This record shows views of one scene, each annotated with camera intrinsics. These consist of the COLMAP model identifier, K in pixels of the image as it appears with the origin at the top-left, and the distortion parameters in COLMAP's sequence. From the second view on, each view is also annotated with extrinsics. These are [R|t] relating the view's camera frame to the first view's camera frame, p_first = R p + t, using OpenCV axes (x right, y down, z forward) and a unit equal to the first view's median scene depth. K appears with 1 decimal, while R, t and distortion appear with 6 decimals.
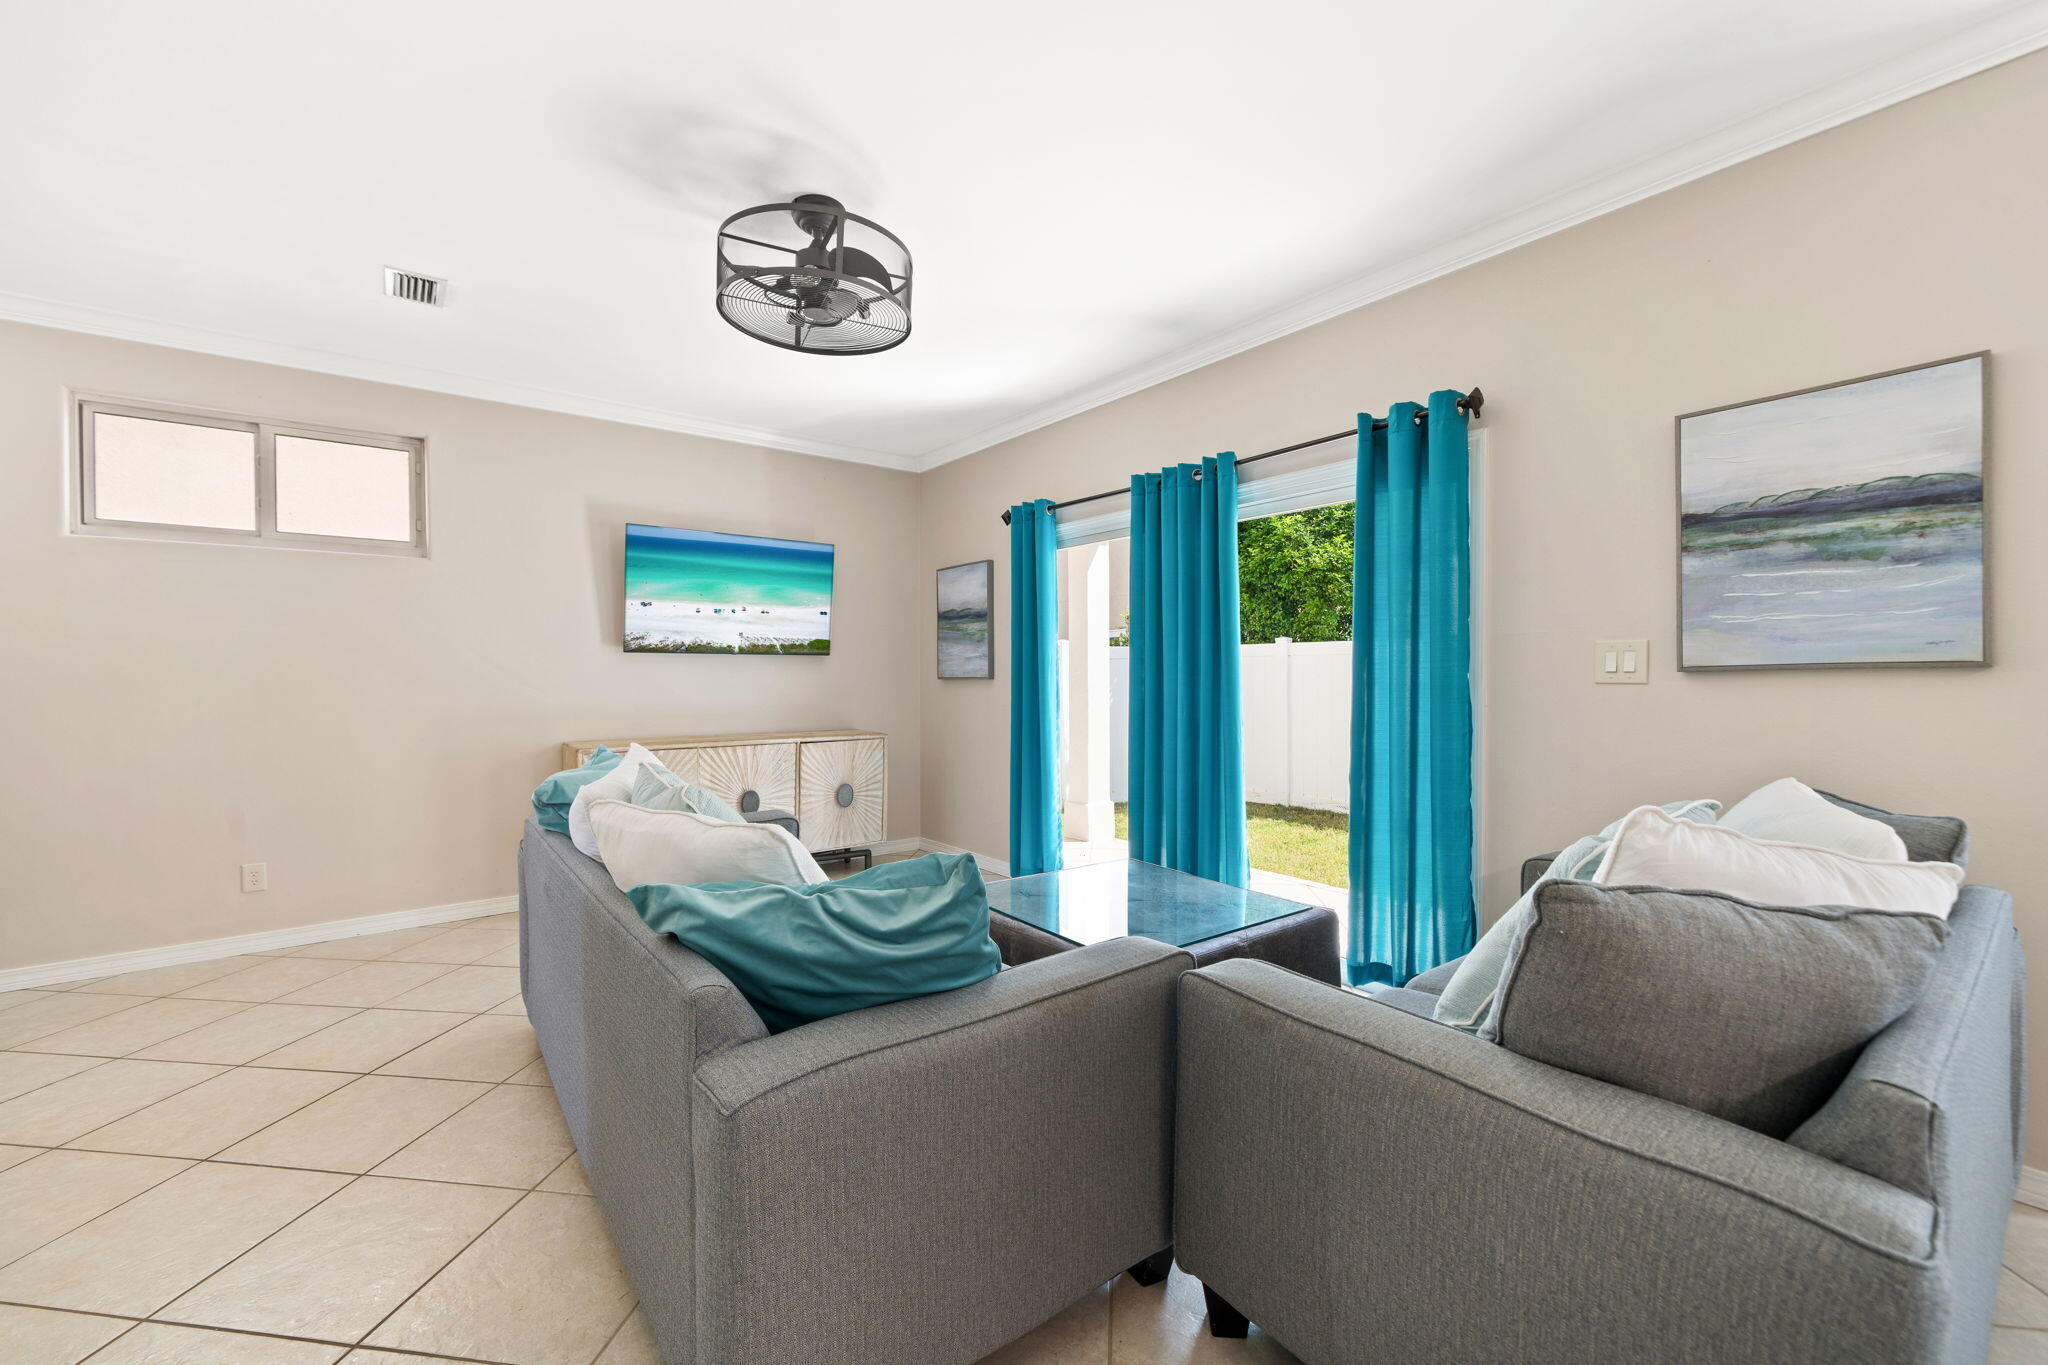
lens RADIAL K [[825.3, 0, 1033.0], [0, 825.3, 683.6], [0, 0, 1]] dist [0.000798, -0.000284]
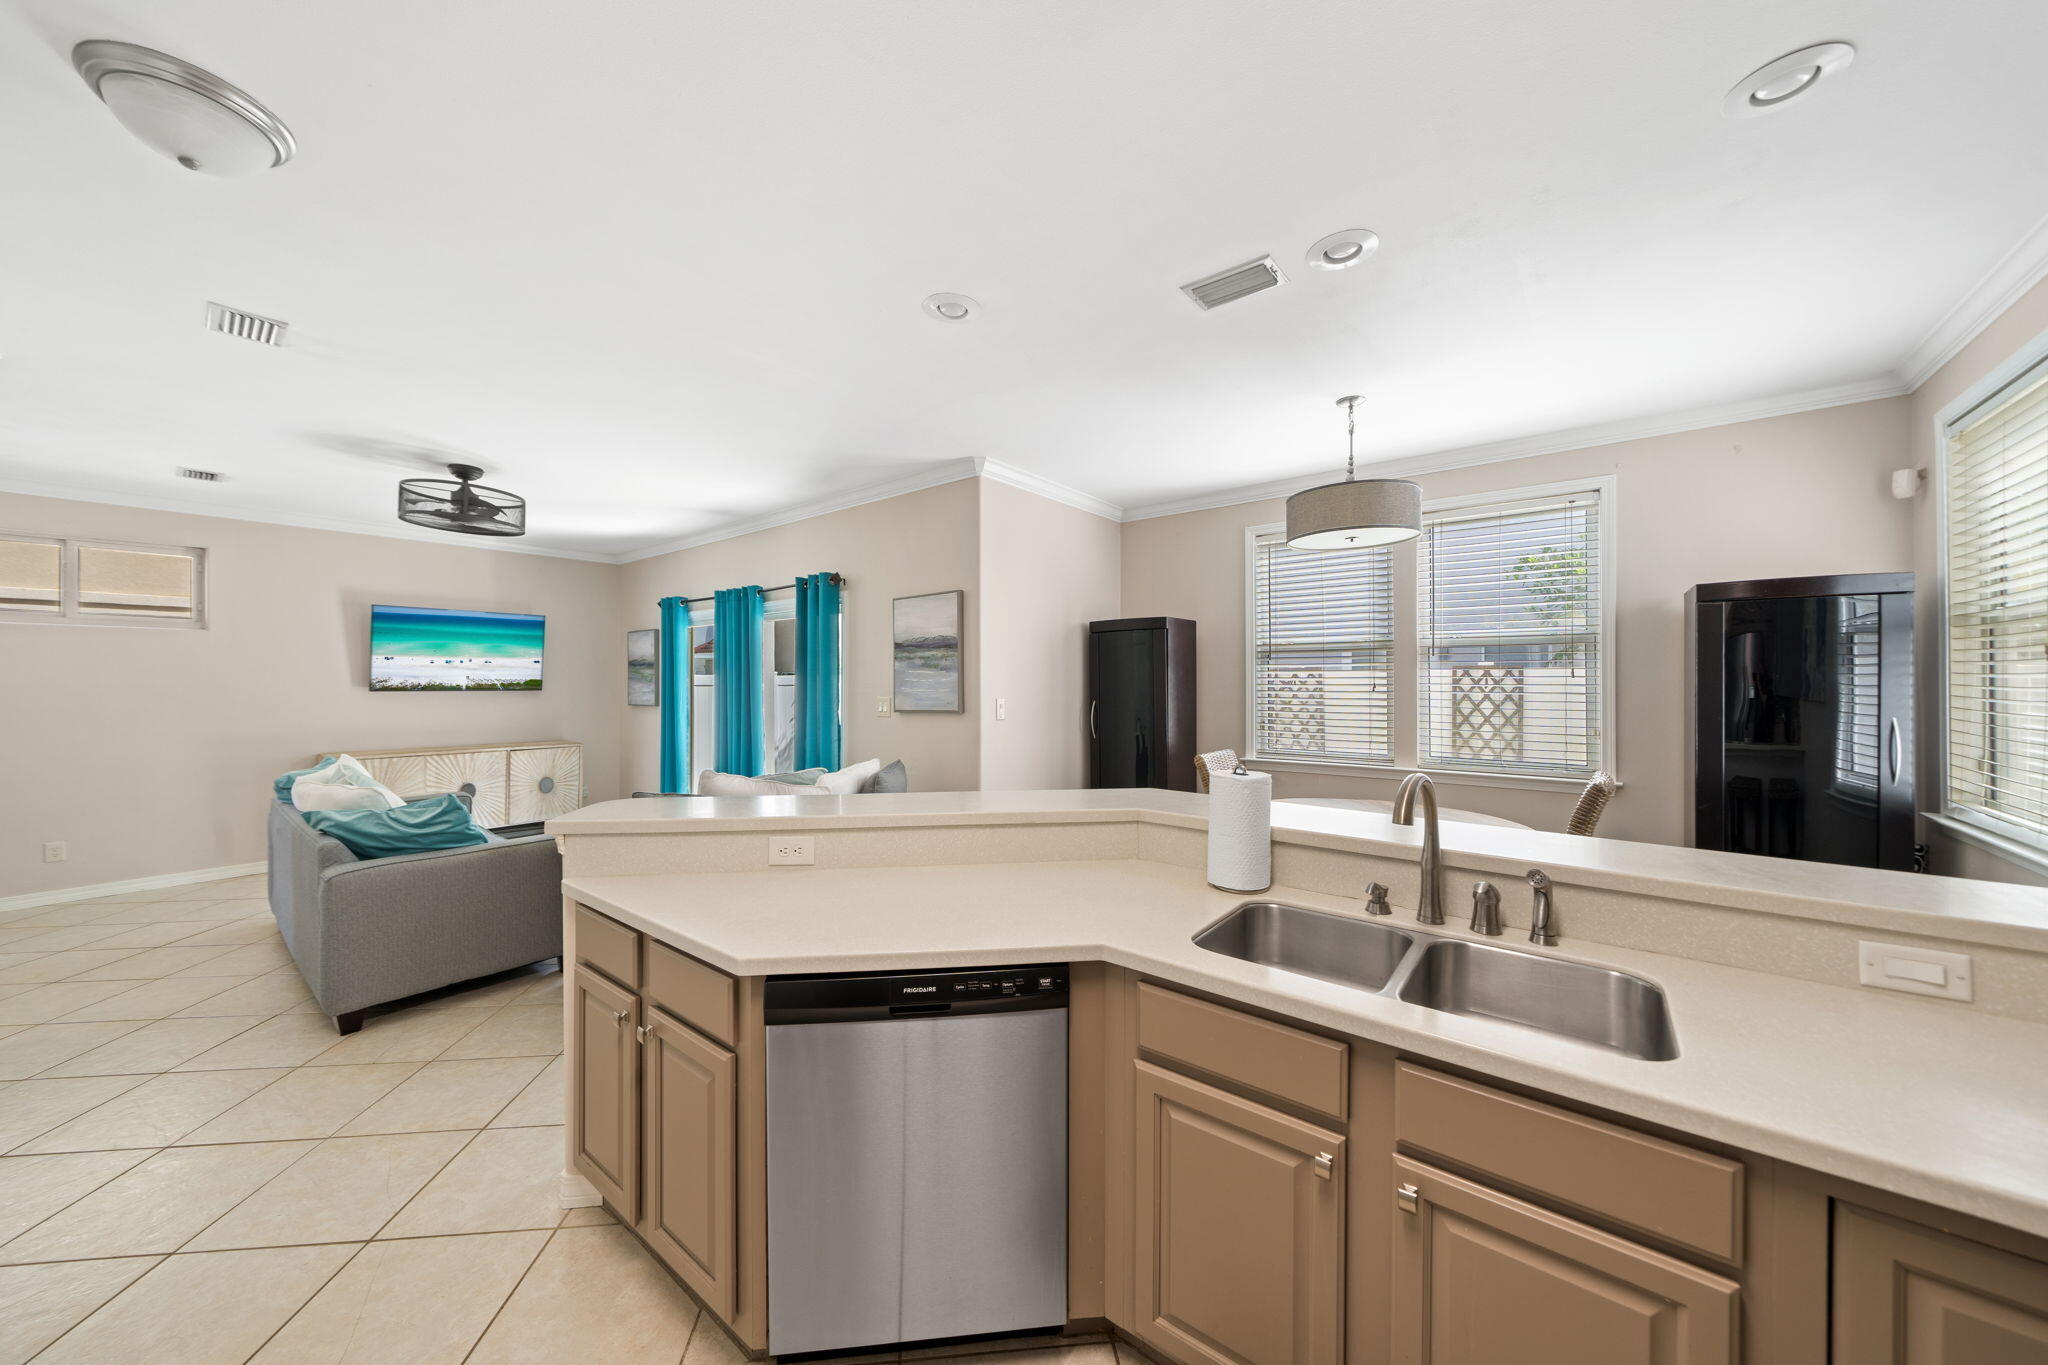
lens RADIAL K [[708.4, 0, 1017.6], [0, 708.4, 676.6], [0, 0, 1]] dist [0.001118, -0.000031]
pose [[0.975462, 0.002927, 0.220150, 0.390639], [0.001504, 0.999800, -0.019953, -0.041409], [-0.220164, 0.019795, 0.975262, -0.539144]]
